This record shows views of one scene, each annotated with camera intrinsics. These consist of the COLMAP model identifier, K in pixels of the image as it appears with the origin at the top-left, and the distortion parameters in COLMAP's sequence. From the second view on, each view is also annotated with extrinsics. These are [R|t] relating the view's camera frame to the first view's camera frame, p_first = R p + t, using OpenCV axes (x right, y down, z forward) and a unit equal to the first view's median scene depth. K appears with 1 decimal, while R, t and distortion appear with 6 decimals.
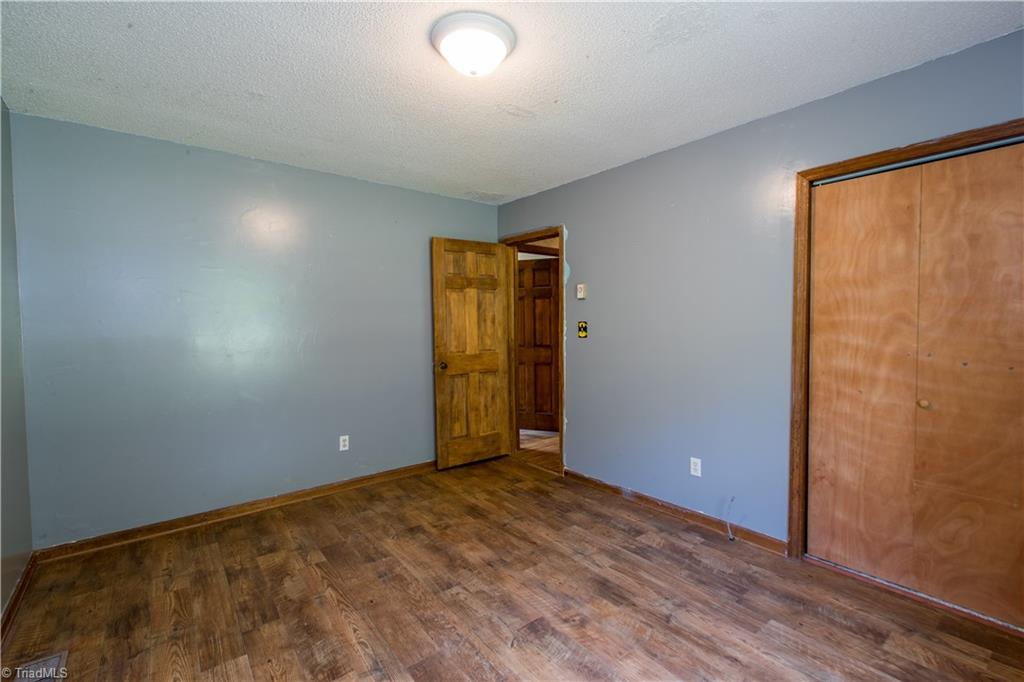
lens RADIAL K [[456.8, 0, 521.4], [0, 456.8, 339.2], [0, 0, 1]] dist [0.030416, -0.024645]
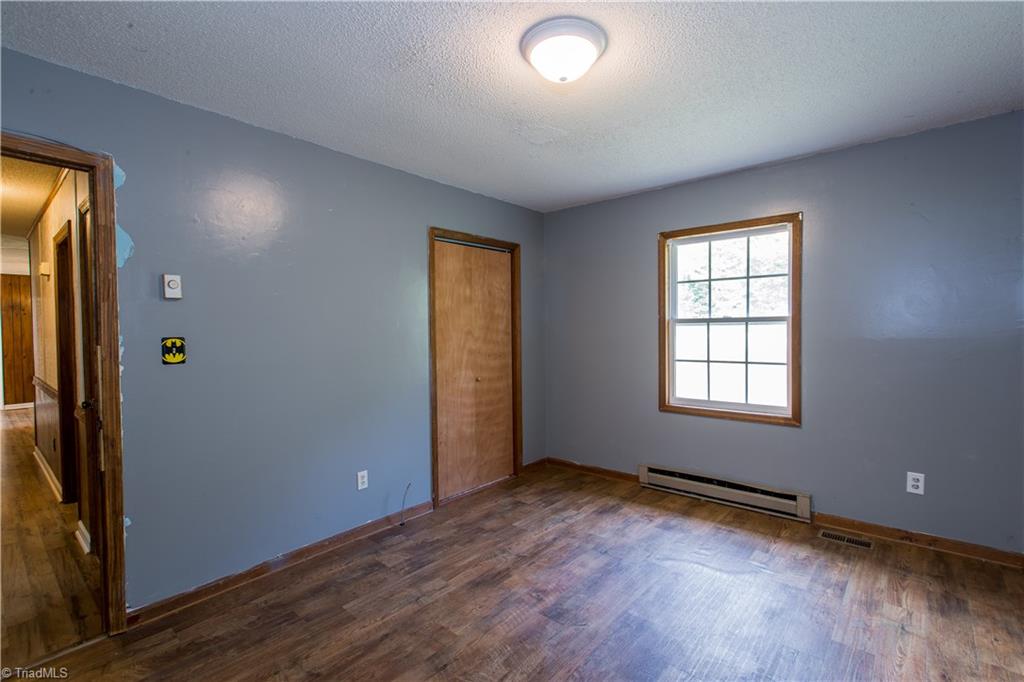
lens RADIAL K [[462.3, 0, 526.4], [0, 462.3, 342.2], [0, 0, 1]] dist [-0.004058, -0.000465]
pose [[-0.186426, -0.015863, 0.982341, -0.800793], [0.049093, 0.998470, 0.025440, -0.036492], [-0.981242, 0.052969, -0.185362, 0.974732]]
